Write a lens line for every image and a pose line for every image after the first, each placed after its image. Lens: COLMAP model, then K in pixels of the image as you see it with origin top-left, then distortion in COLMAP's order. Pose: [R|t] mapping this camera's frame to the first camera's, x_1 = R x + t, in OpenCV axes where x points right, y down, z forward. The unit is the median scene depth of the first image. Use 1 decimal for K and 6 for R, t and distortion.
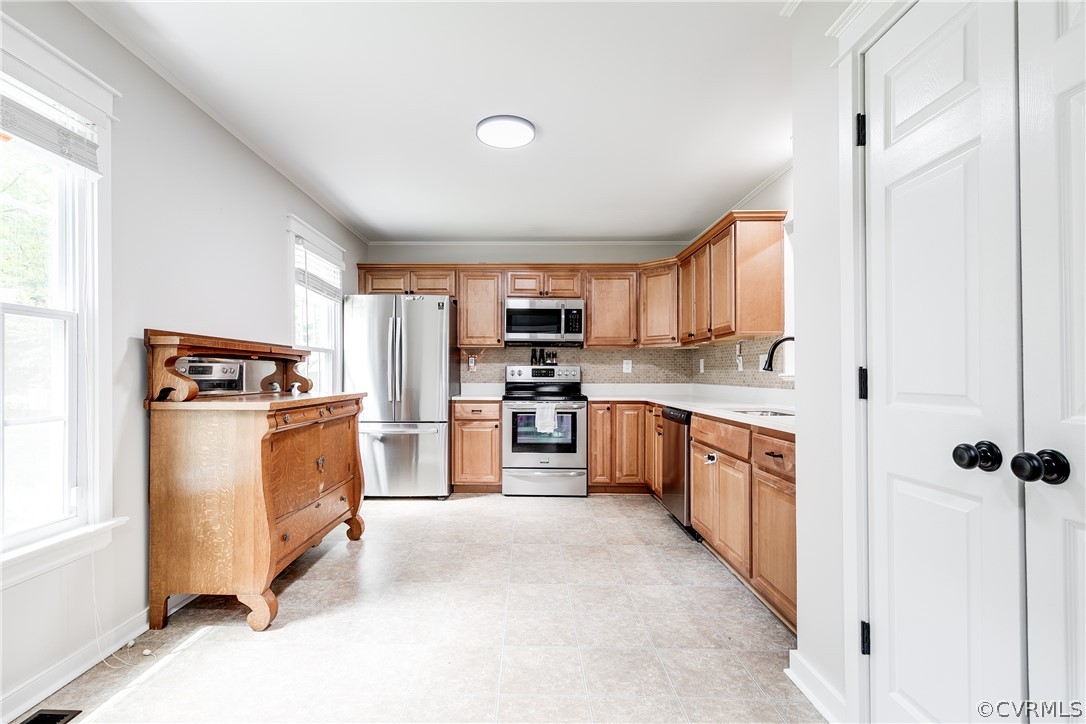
lens RADIAL K [[492.8, 0, 522.6], [0, 492.8, 372.4], [0, 0, 1]] dist [0.000355, -0.000131]
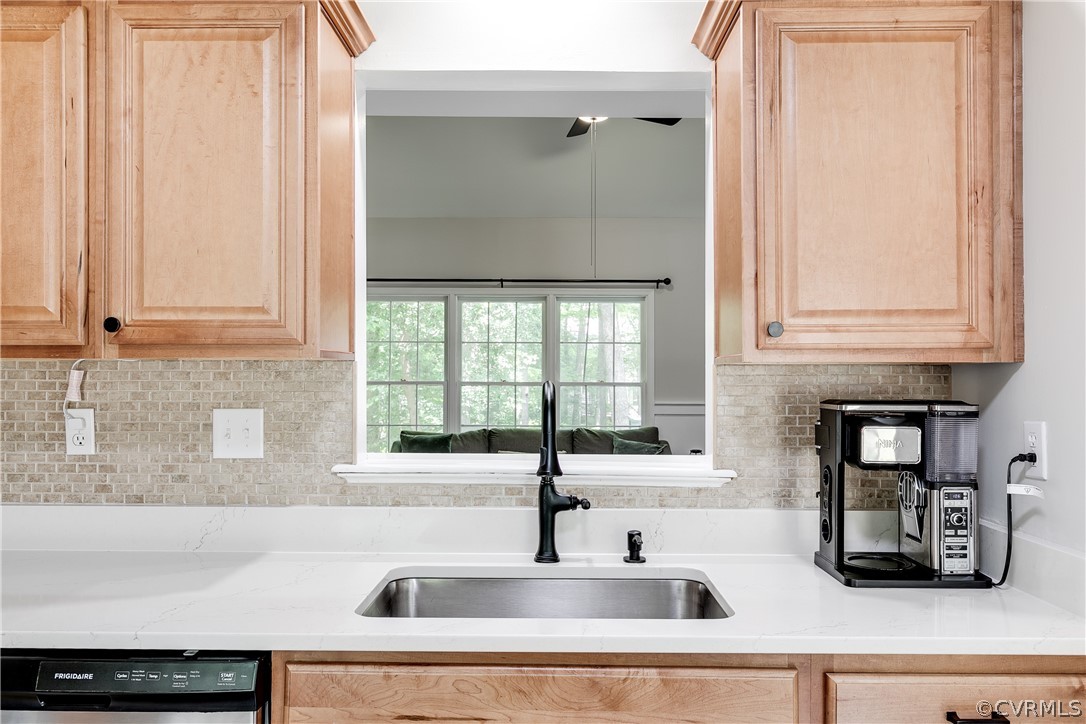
lens RADIAL K [[795.0, 0, 542.6], [0, 795.0, 367.3], [0, 0, 1]] dist [0.000045, -0.000275]
pose [[-0.005809, 0.016476, 0.999847, -0.055296], [-0.008970, 0.999823, -0.016528, -0.045338], [-0.999943, -0.009064, -0.005660, 0.618000]]
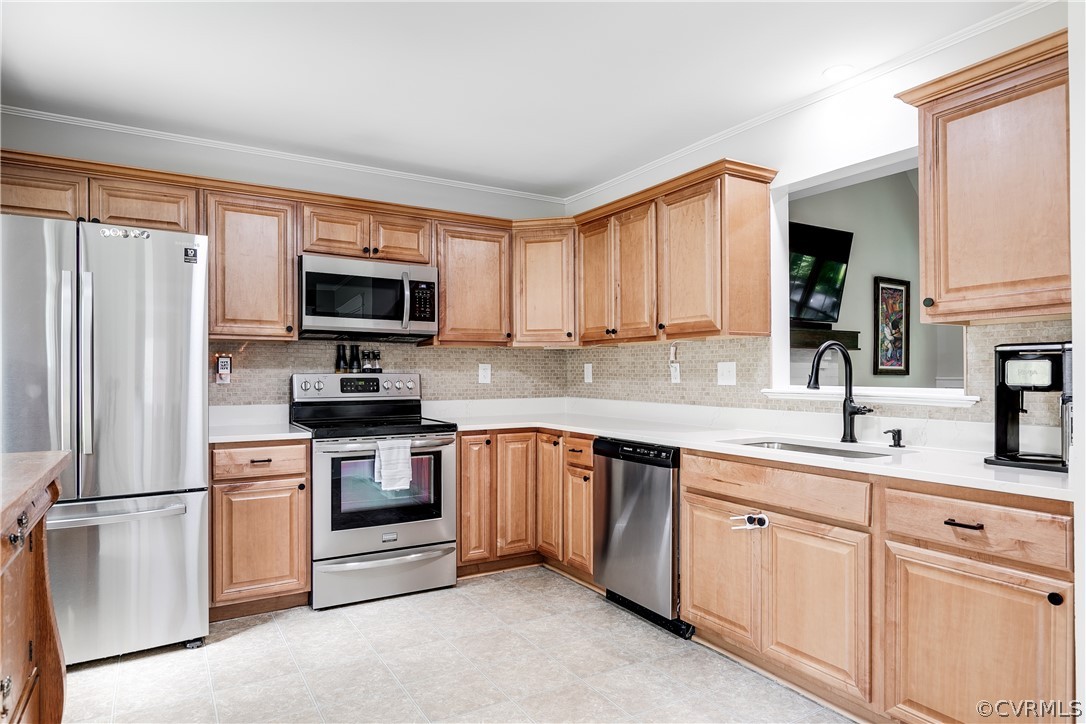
lens RADIAL K [[632.7, 0, 544.5], [0, 632.7, 375.1], [0, 0, 1]] dist [0.000362, 0.000364]
pose [[0.849986, -0.005094, 0.526781, -0.191428], [0.000905, 0.999966, 0.008208, -0.019200], [-0.526804, -0.006500, 0.849962, 0.262488]]
